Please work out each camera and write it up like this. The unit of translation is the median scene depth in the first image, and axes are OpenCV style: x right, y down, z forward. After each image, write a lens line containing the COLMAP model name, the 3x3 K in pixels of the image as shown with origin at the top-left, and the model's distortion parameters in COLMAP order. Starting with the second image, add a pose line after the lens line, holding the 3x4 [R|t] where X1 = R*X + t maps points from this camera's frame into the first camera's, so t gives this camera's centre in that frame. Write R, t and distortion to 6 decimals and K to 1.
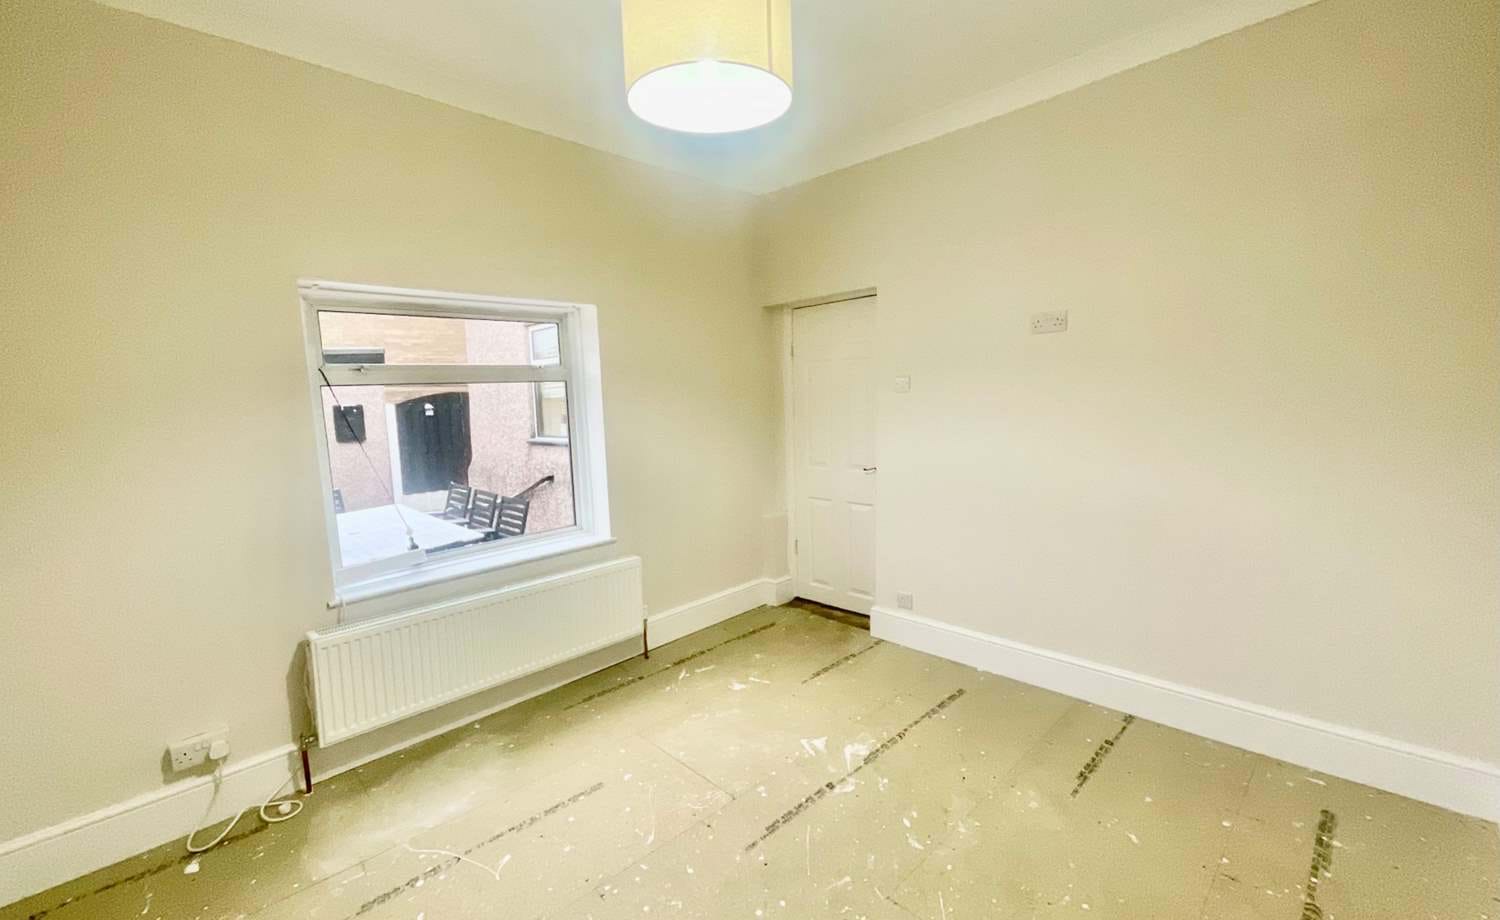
lens RADIAL K [[609.6, 0, 750.3], [0, 609.6, 462.4], [0, 0, 1]] dist [0.001256, 0.000381]
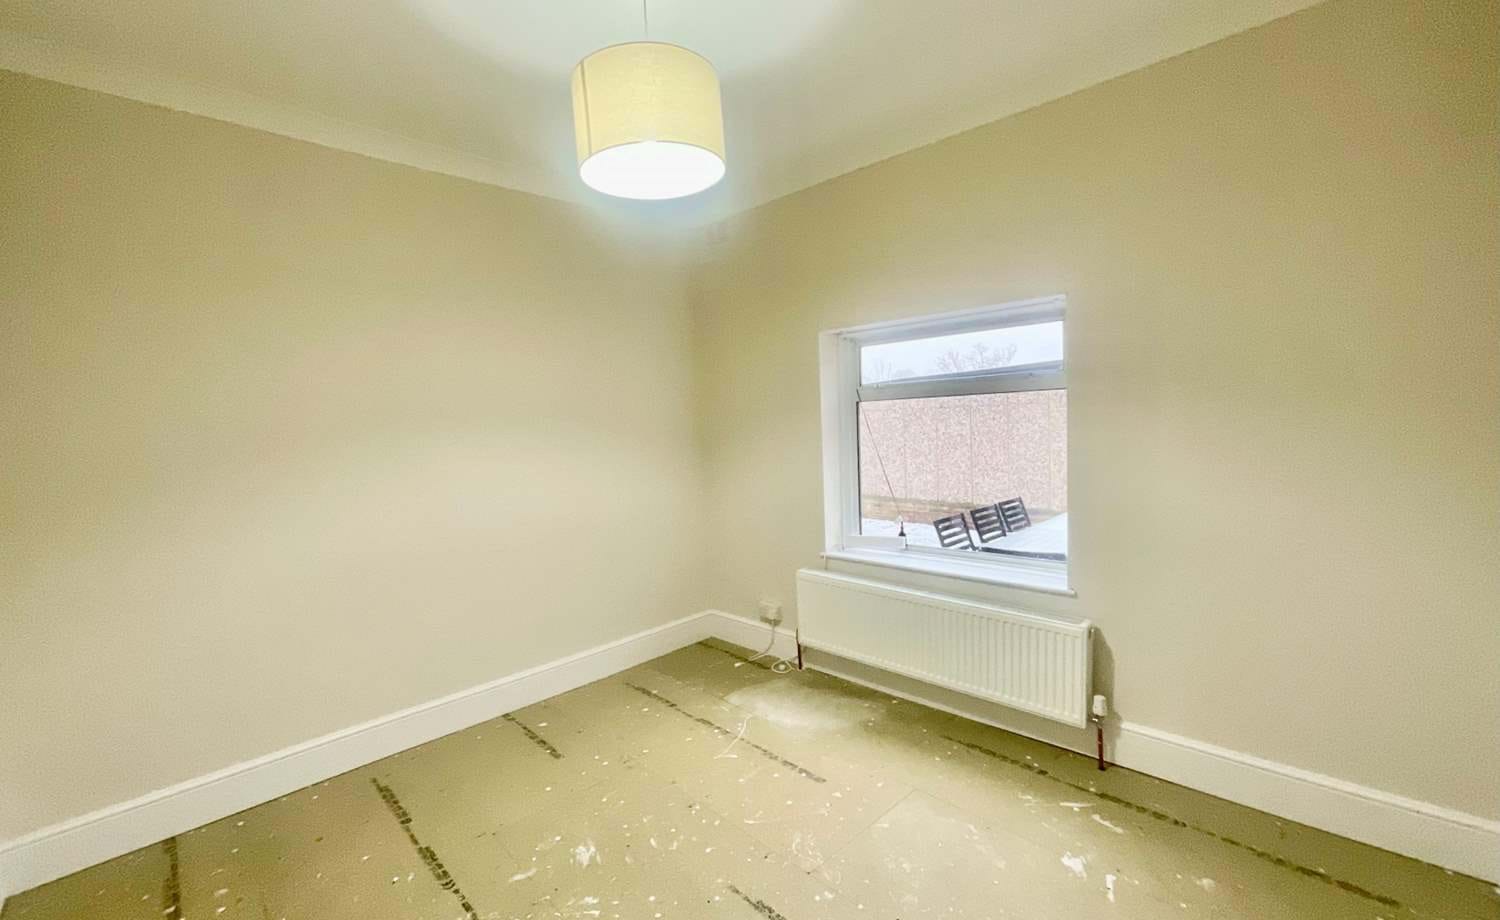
lens RADIAL K [[630.5, 0, 804.8], [0, 630.5, 489.1], [0, 0, 1]] dist [0.001591, 0.000281]
pose [[0.054344, 0.131162, -0.989870, 0.658286], [-0.100005, 0.987066, 0.125301, -0.086678], [0.993502, 0.092183, 0.066758, 0.735254]]
